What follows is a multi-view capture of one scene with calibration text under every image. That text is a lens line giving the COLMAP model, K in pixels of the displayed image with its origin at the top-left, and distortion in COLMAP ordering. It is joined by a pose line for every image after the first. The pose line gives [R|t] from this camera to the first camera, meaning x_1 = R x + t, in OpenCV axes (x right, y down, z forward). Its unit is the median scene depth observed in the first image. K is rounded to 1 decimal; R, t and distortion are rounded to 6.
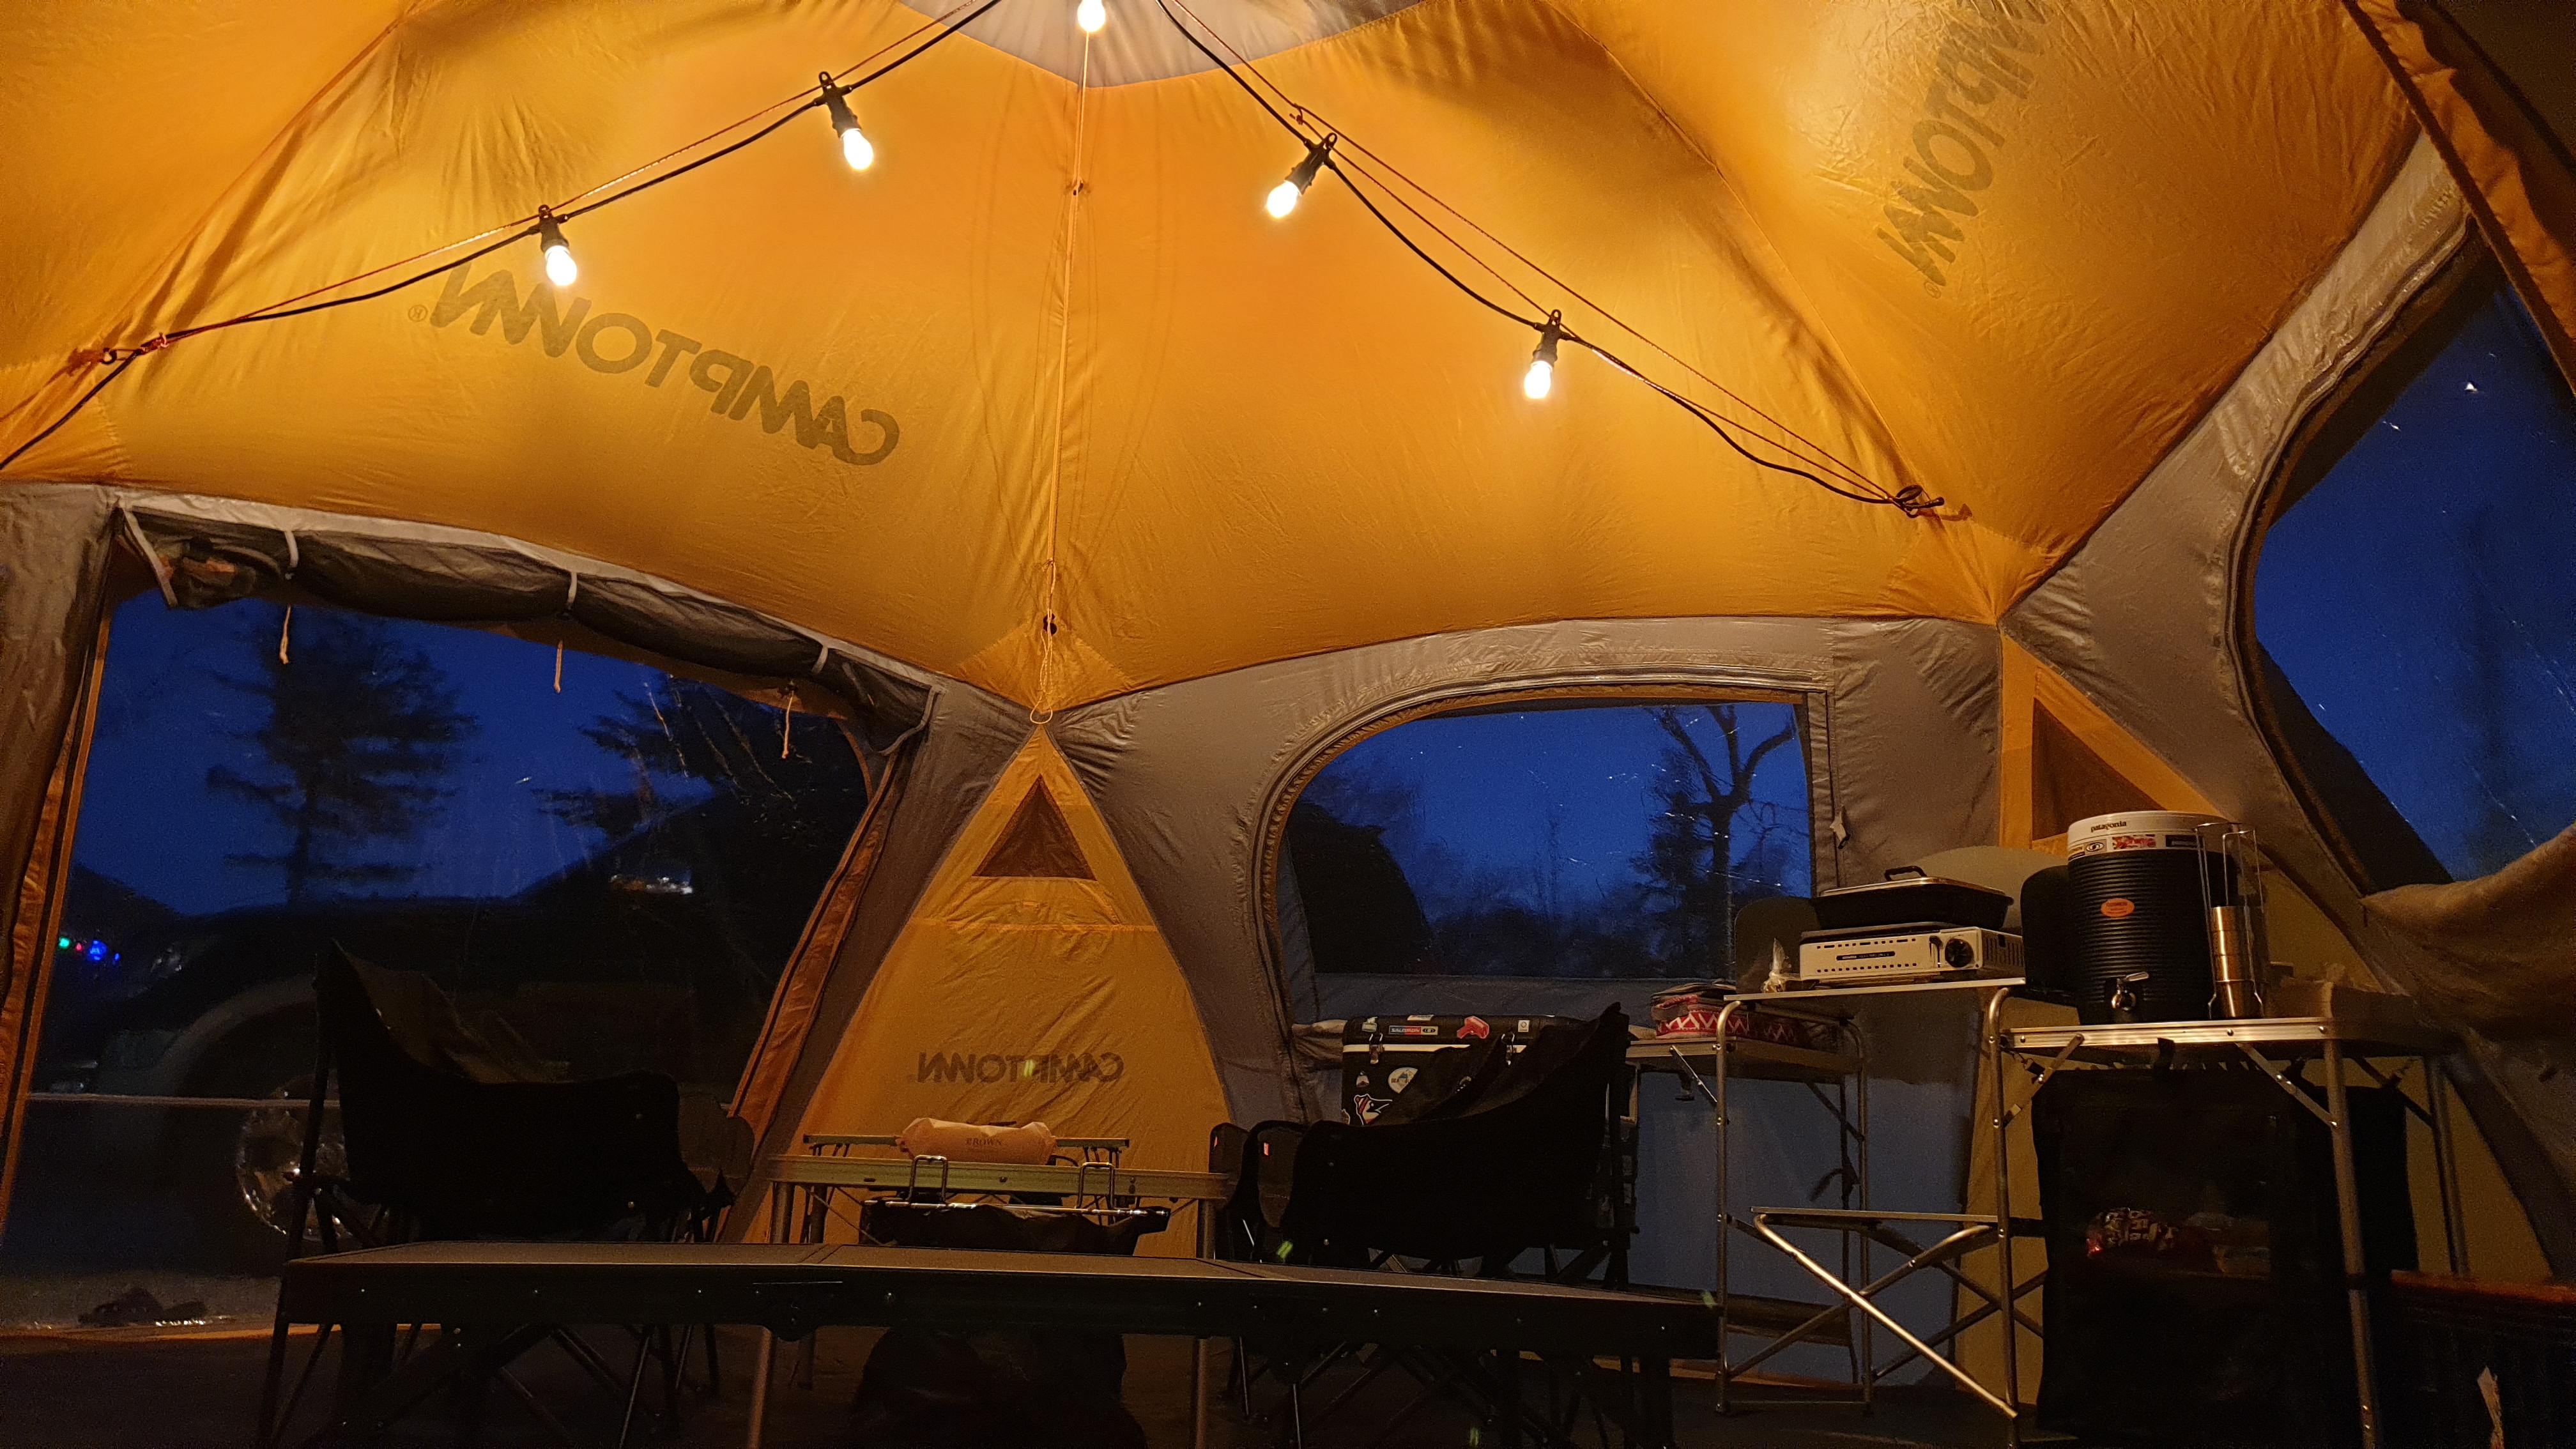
lens RADIAL K [[2013.1, 0, 1245.2], [0, 2013.1, 706.4], [0, 0, 1]] dist [0.096237, -0.151686]
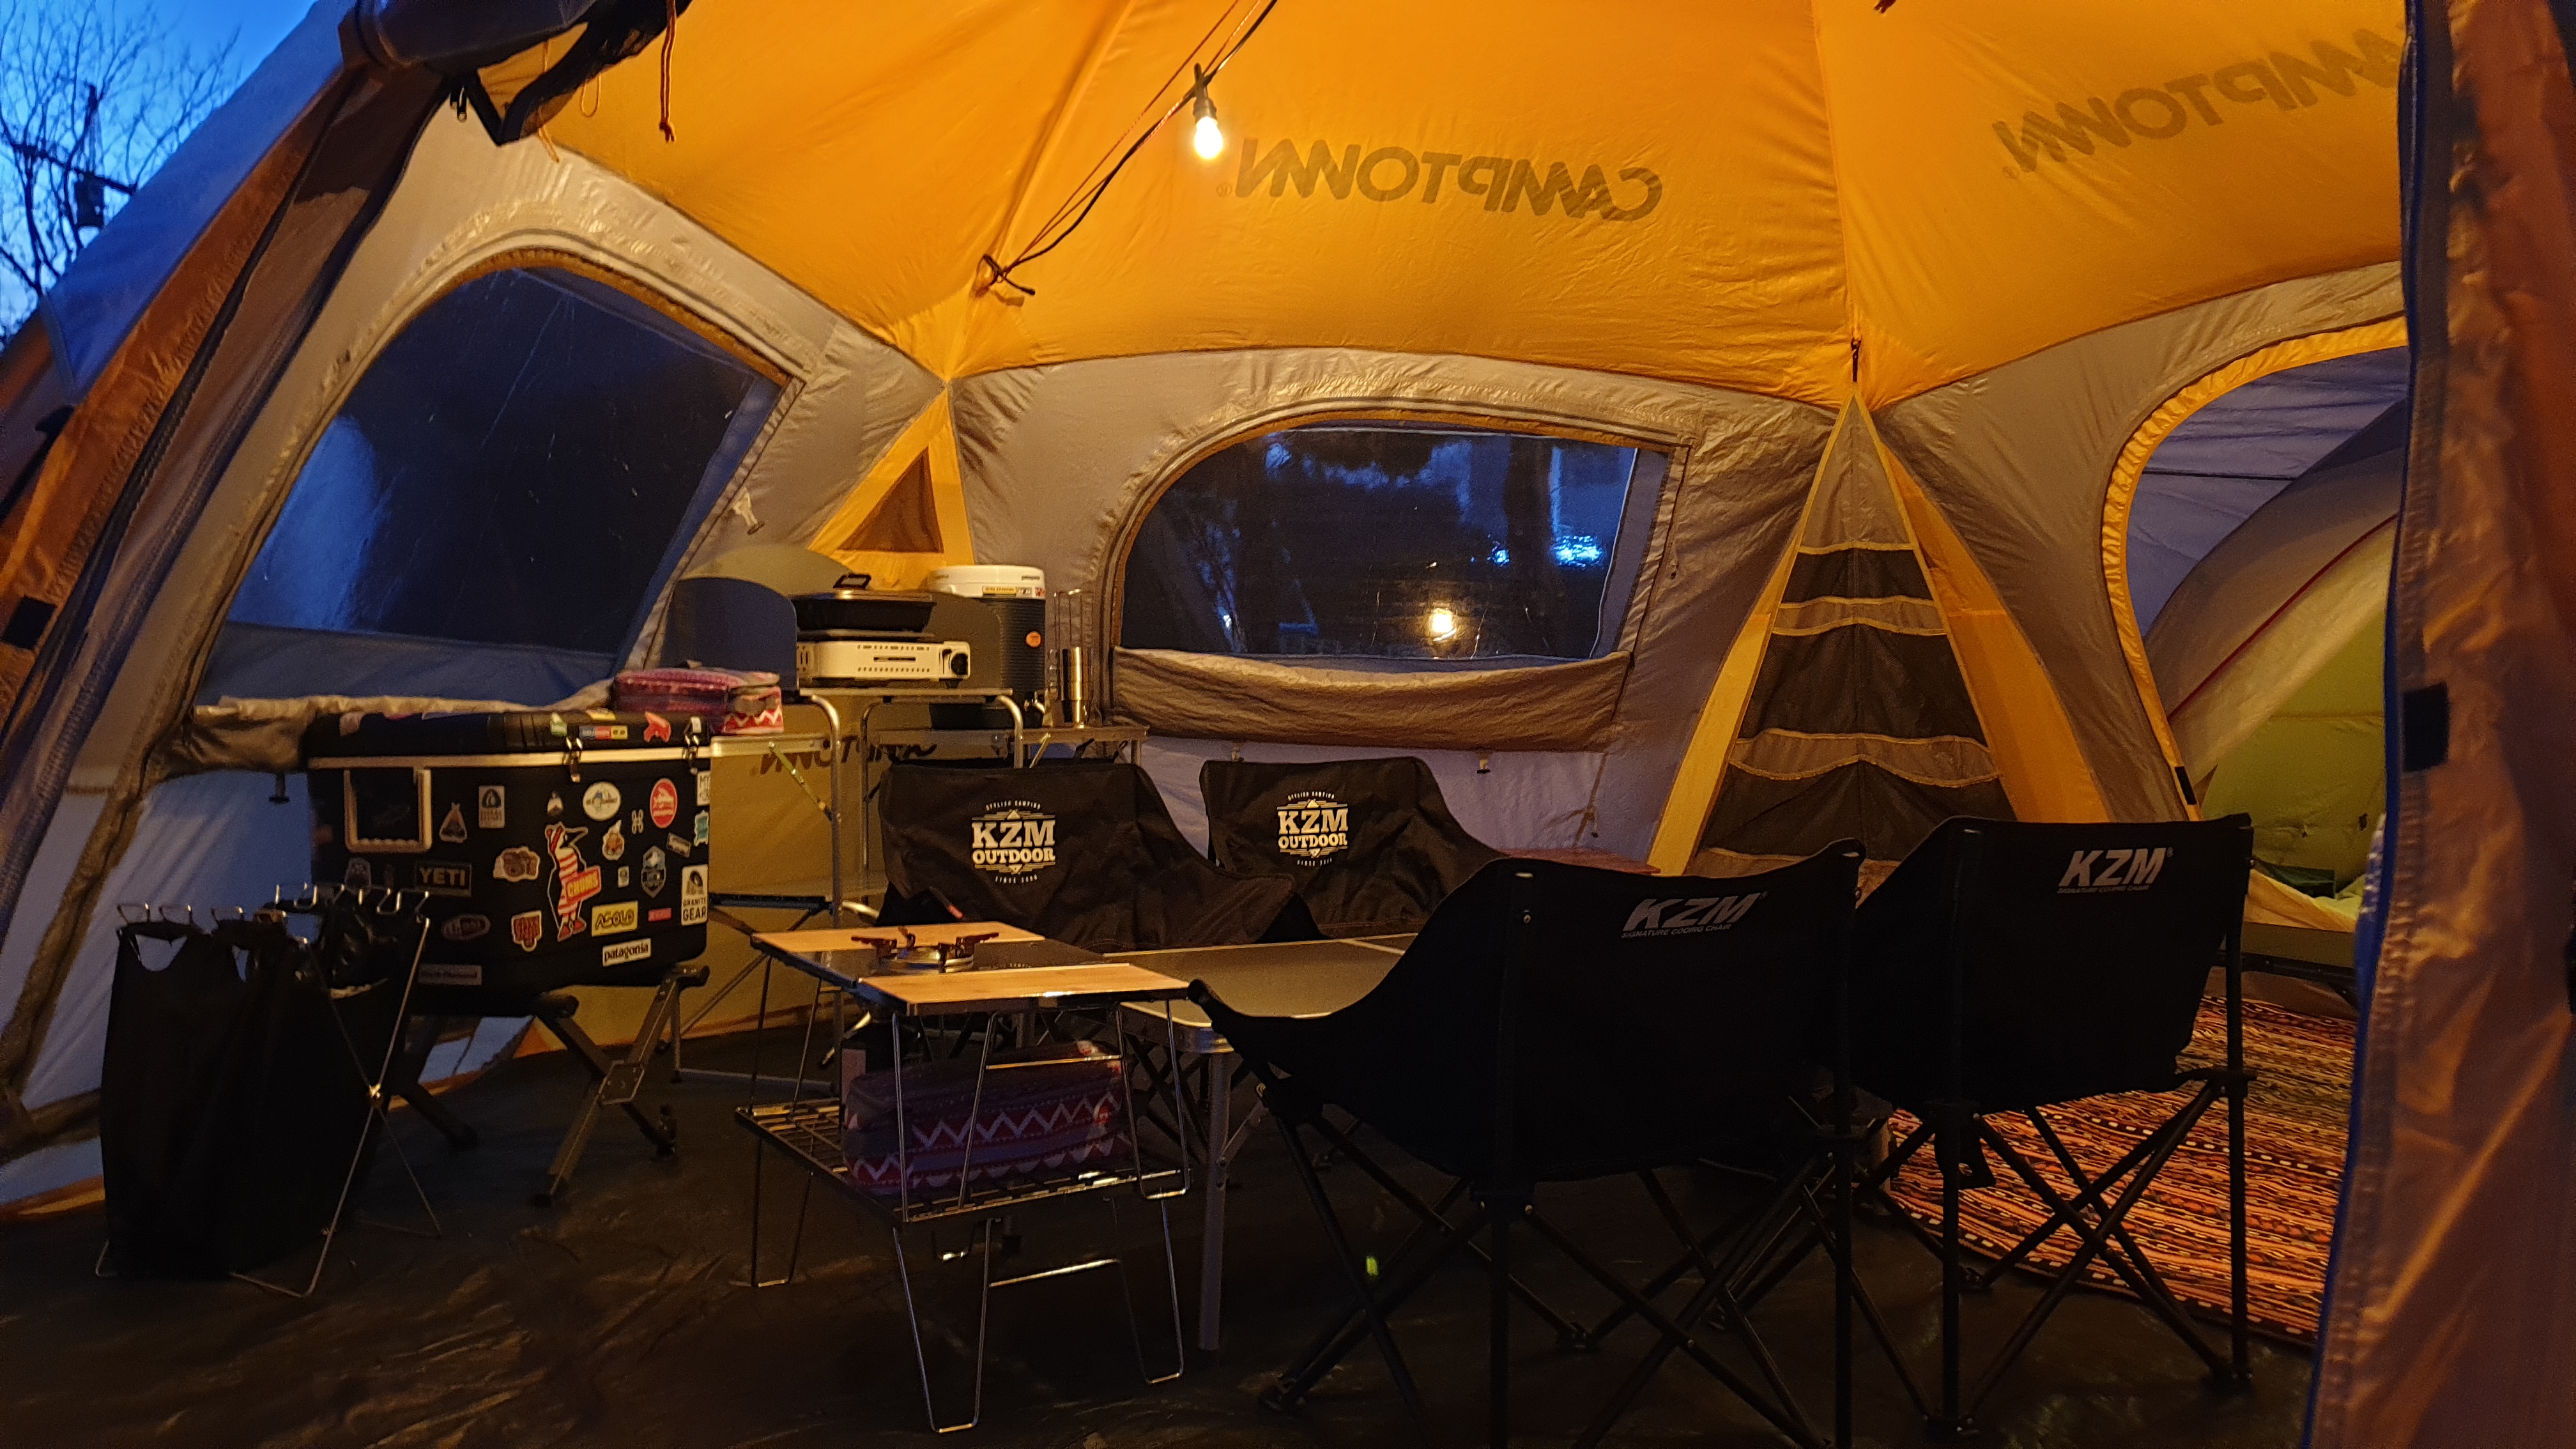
lens RADIAL K [[1977.7, 0, 1288.0], [0, 1977.7, 724.5], [0, 0, 1]] dist [0.091866, -0.162653]
pose [[-0.391072, -0.066473, 0.917956, -0.613099], [-0.239709, 0.970322, -0.031857, 0.111591], [-0.888596, -0.232501, -0.395400, 0.976083]]
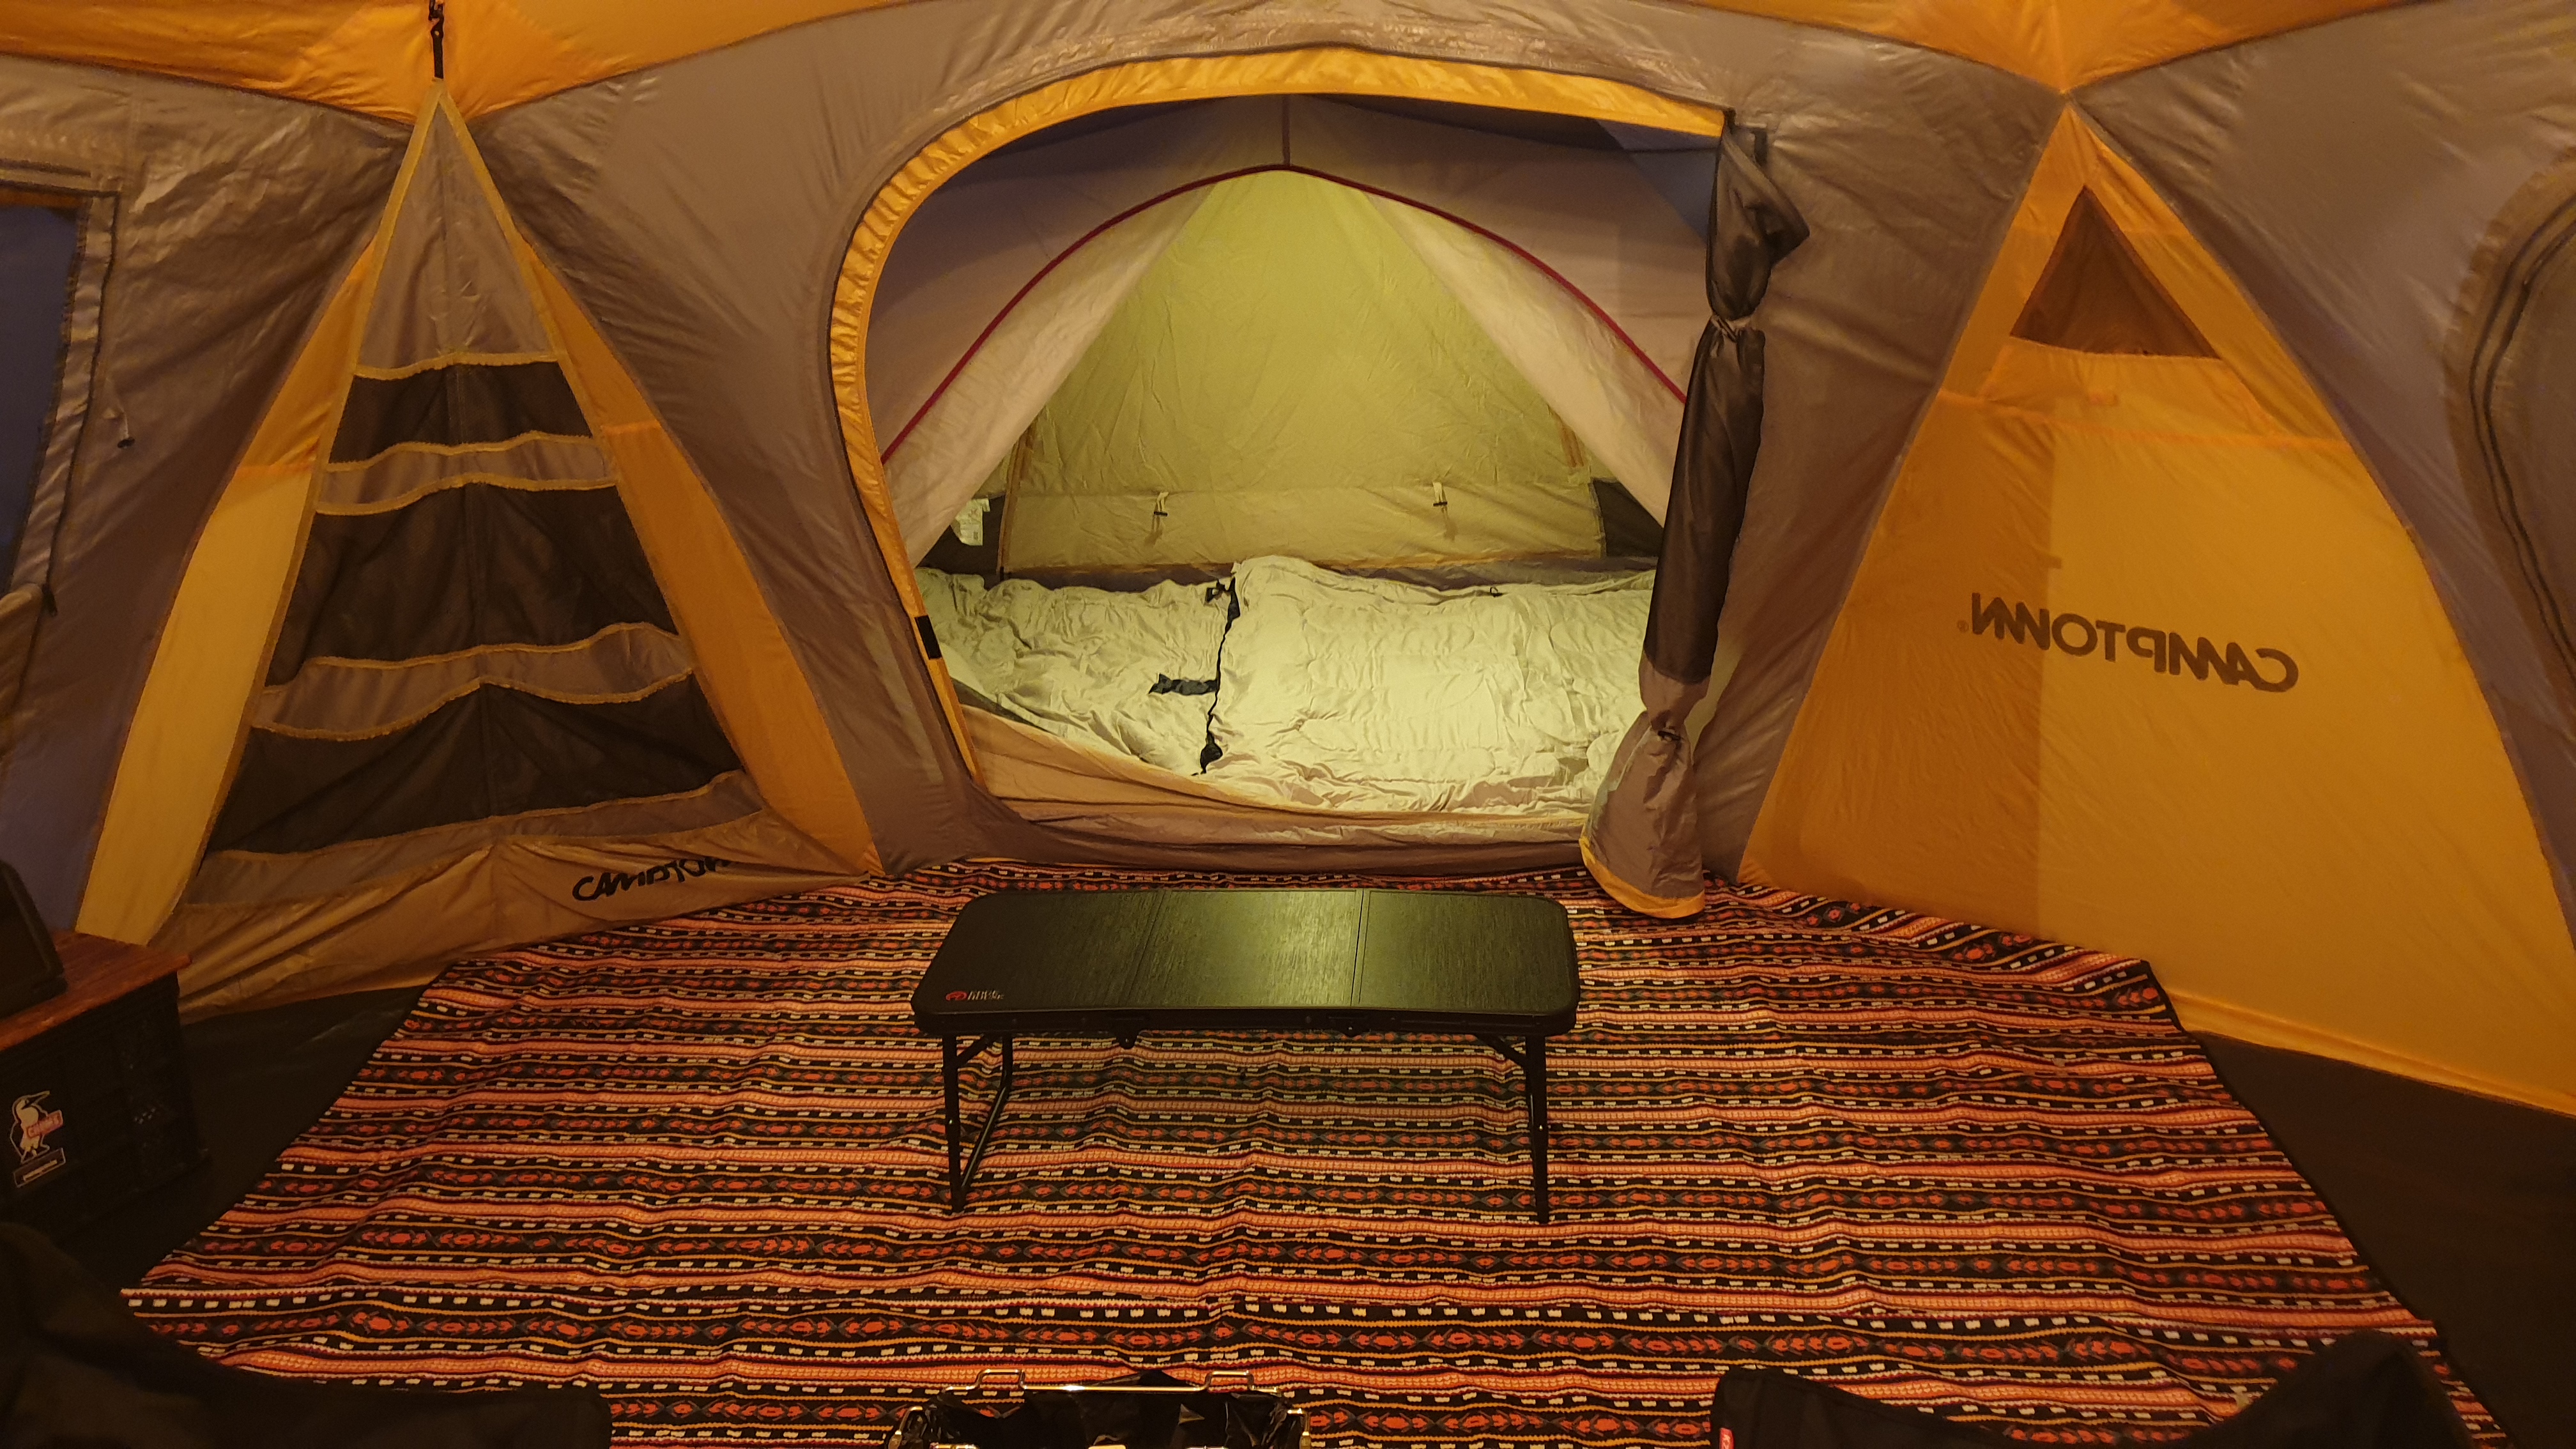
lens RADIAL K [[1990.6, 0, 1270.0], [0, 1990.6, 680.2], [0, 0, 1]] dist [0.000226, 0.010763]
pose [[-0.974611, -0.082068, 0.208323, -0.155966], [-0.069506, 0.995334, 0.066934, -0.039333], [-0.212844, 0.050755, -0.975767, 0.869798]]
